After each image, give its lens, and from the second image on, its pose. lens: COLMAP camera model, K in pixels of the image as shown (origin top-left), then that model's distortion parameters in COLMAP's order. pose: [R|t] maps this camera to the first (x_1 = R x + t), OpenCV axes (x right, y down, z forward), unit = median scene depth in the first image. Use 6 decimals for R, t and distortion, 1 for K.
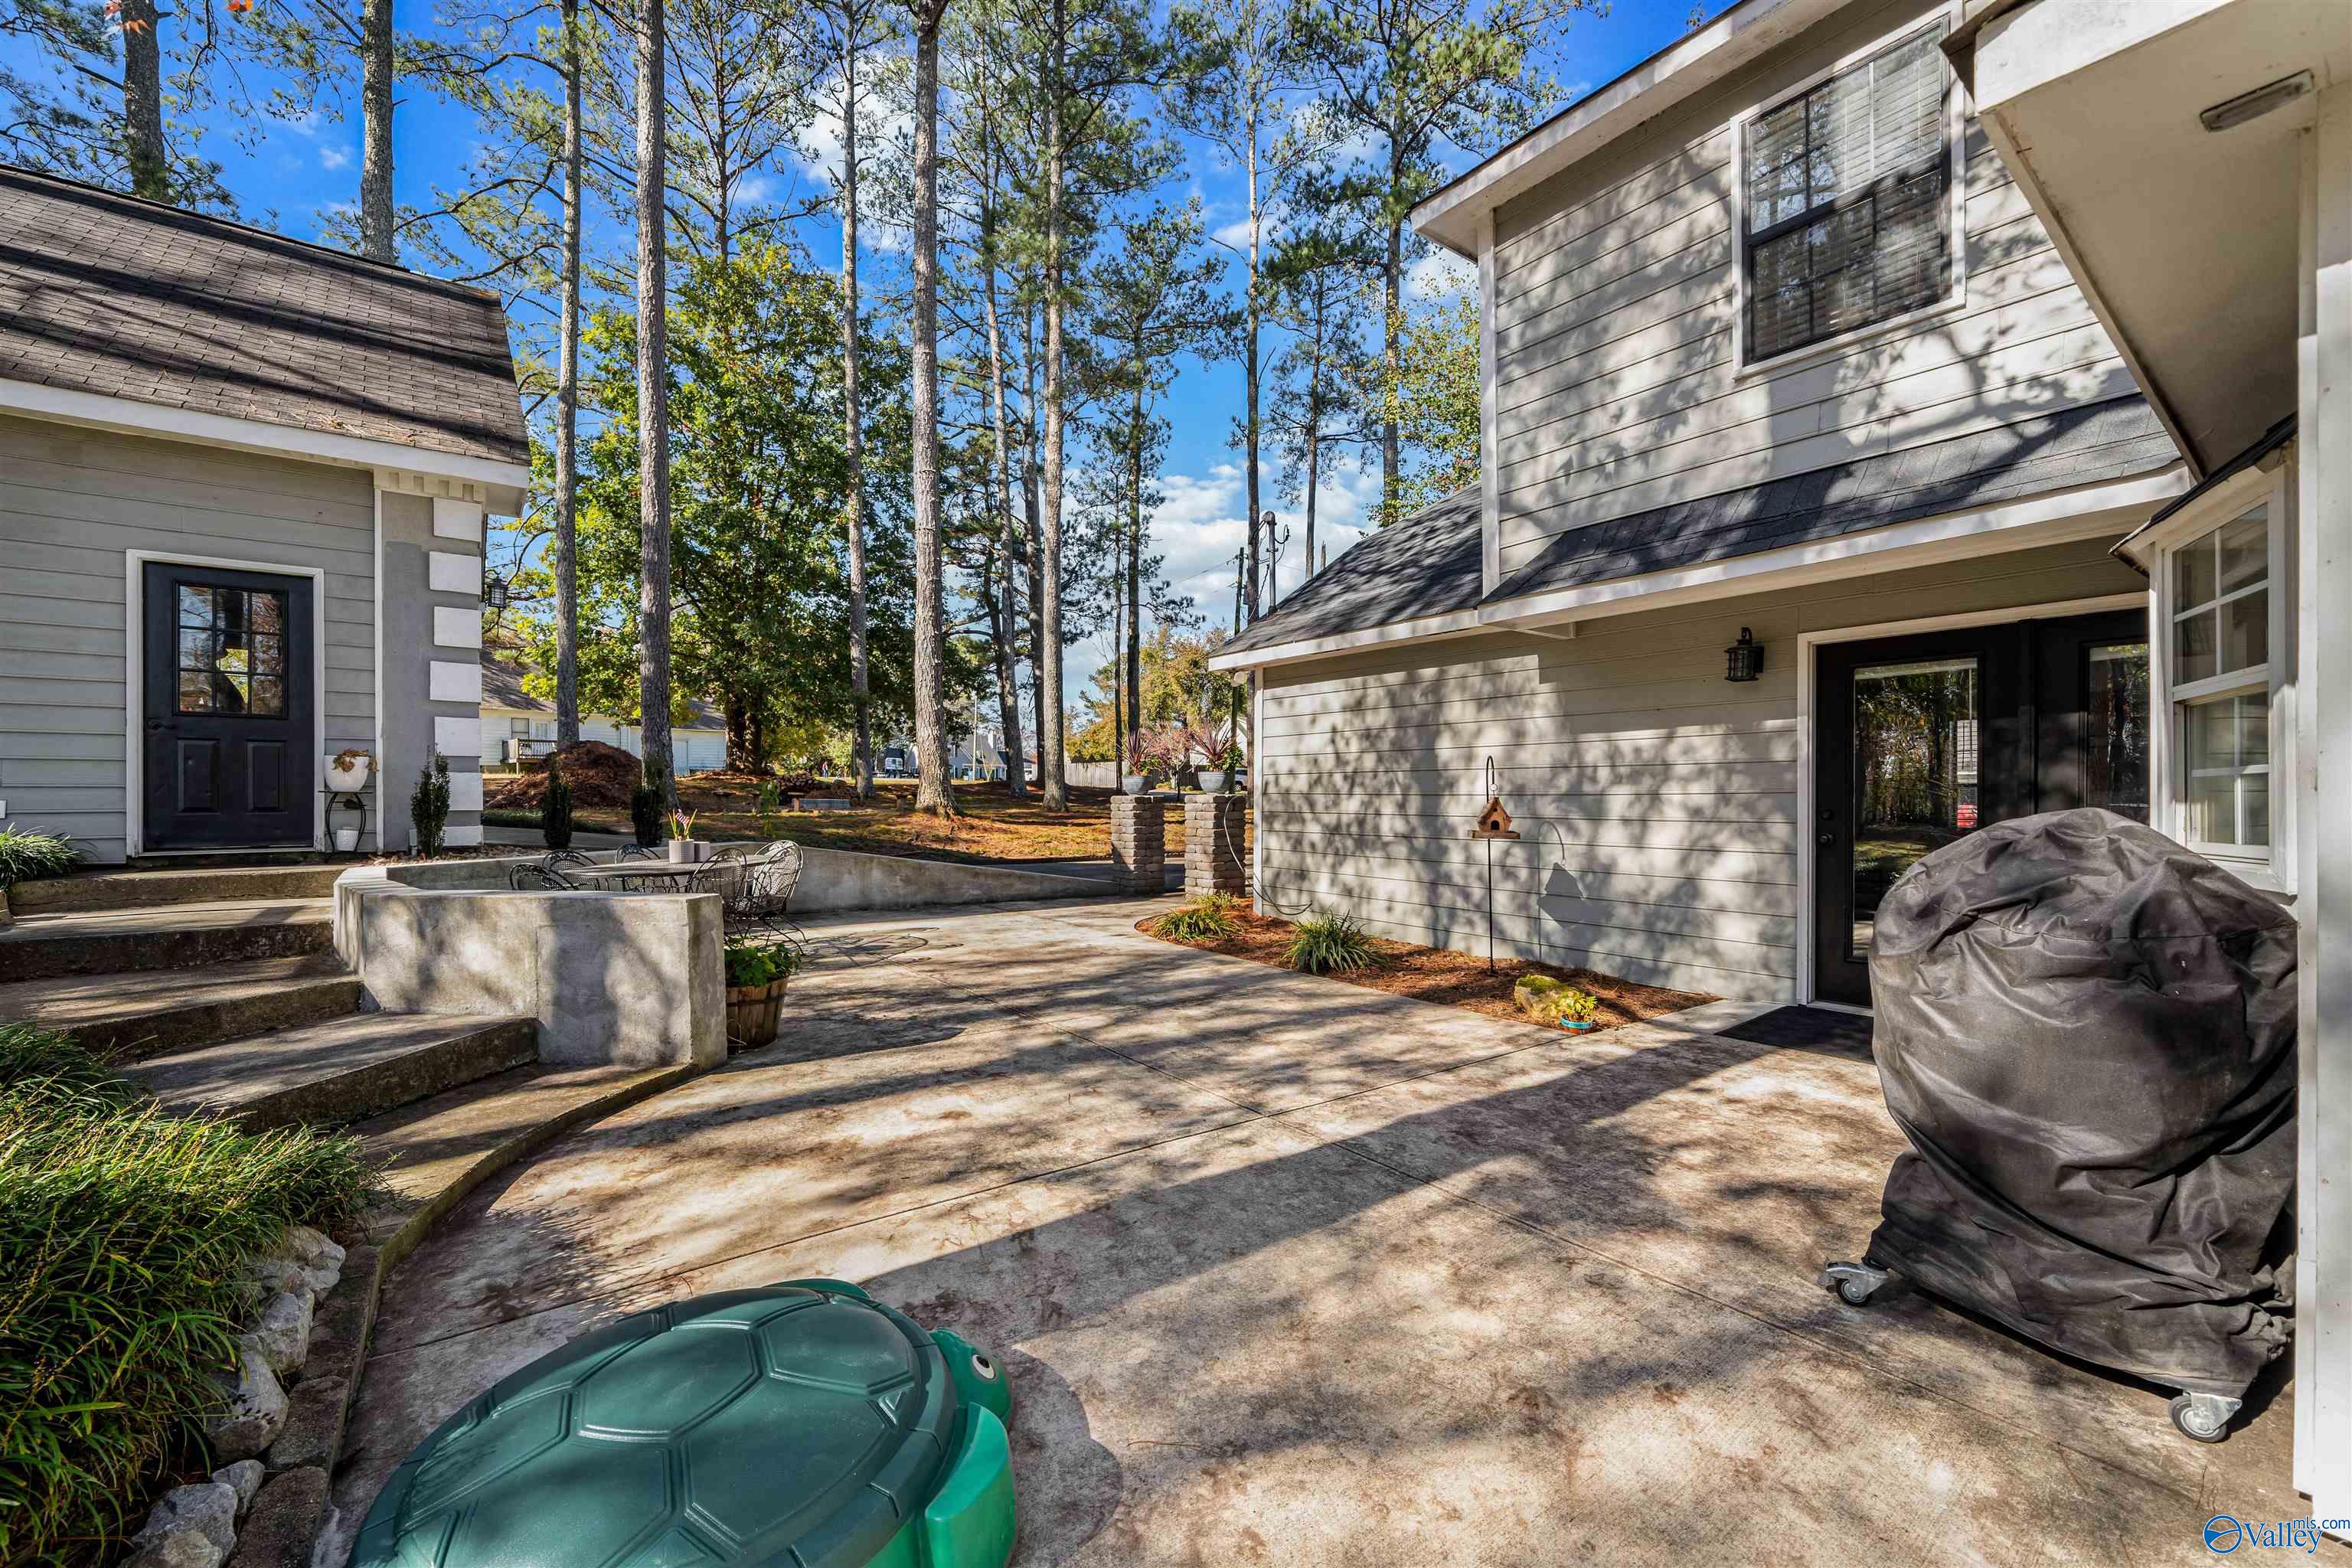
lens RADIAL K [[946.2, 0, 1181.3], [0, 946.2, 792.6], [0, 0, 1]] dist [-0.002549, -0.000459]
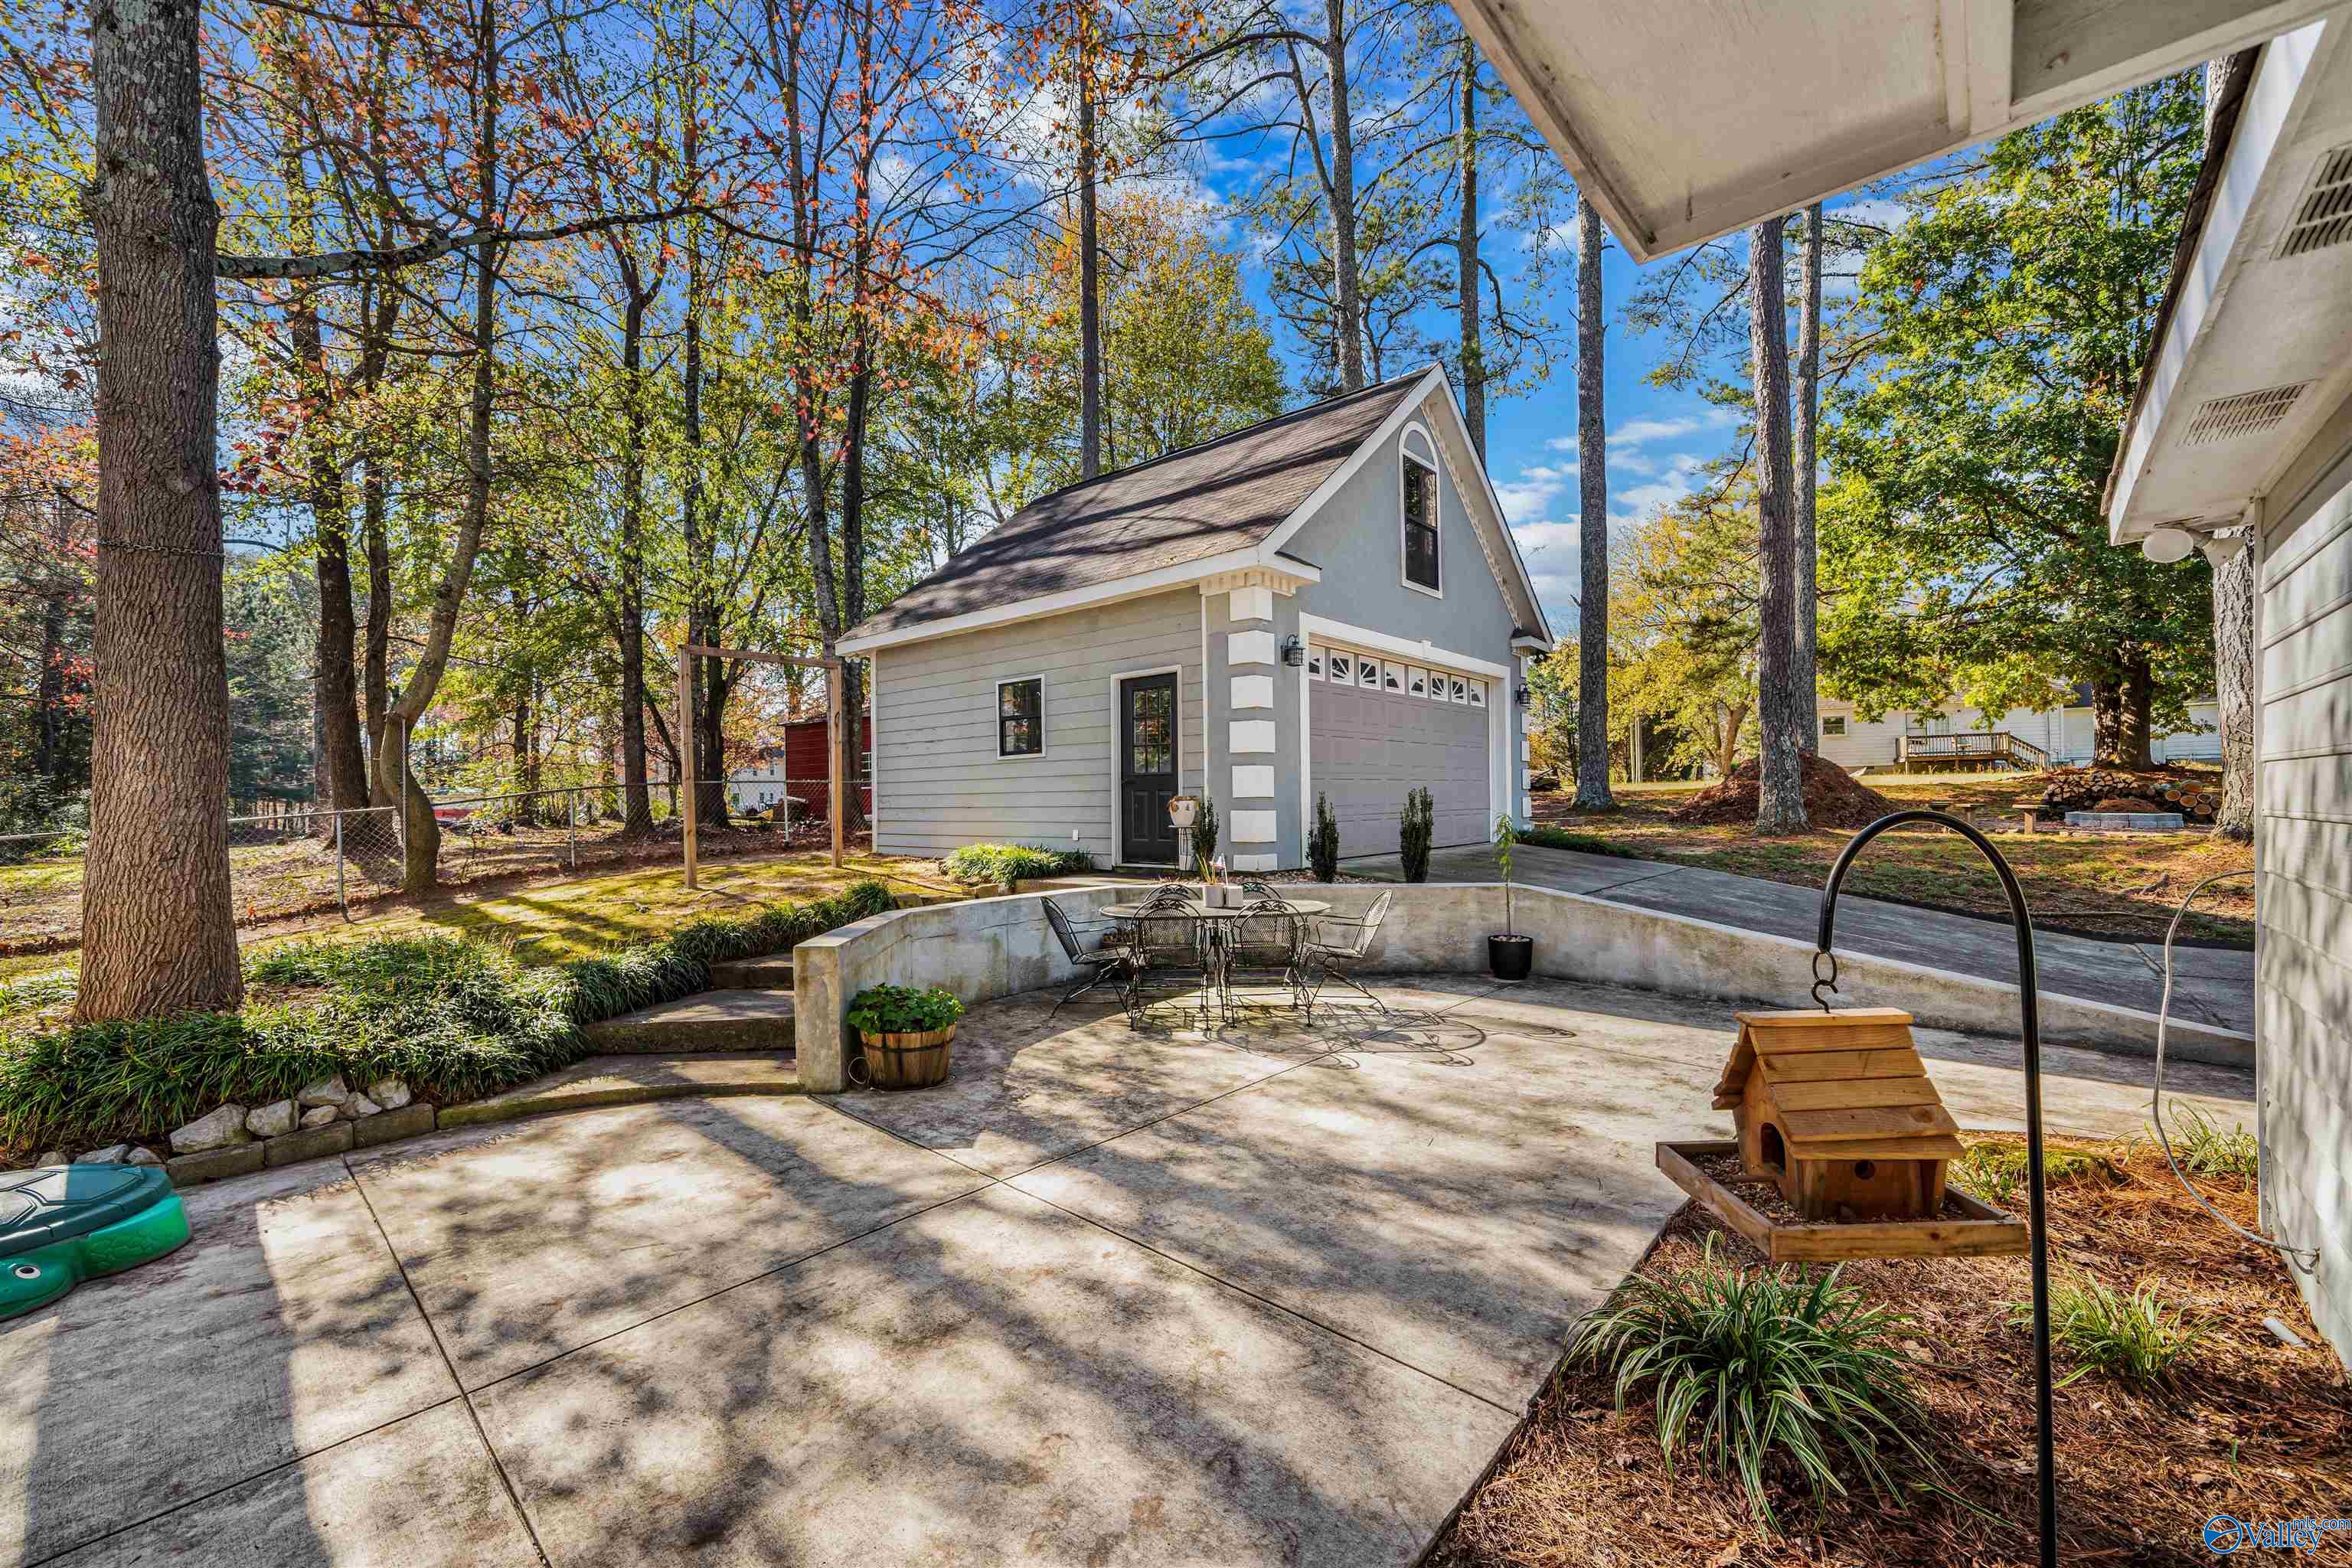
lens RADIAL K [[946.2, 0, 1181.6], [0, 946.2, 801.0], [0, 0, 1]] dist [-0.002549, -0.000459]
pose [[0.207161, -0.008287, -0.978272, 0.780668], [0.016735, 0.999848, -0.004926, -0.054241], [0.978164, -0.015351, 0.207268, 1.249362]]
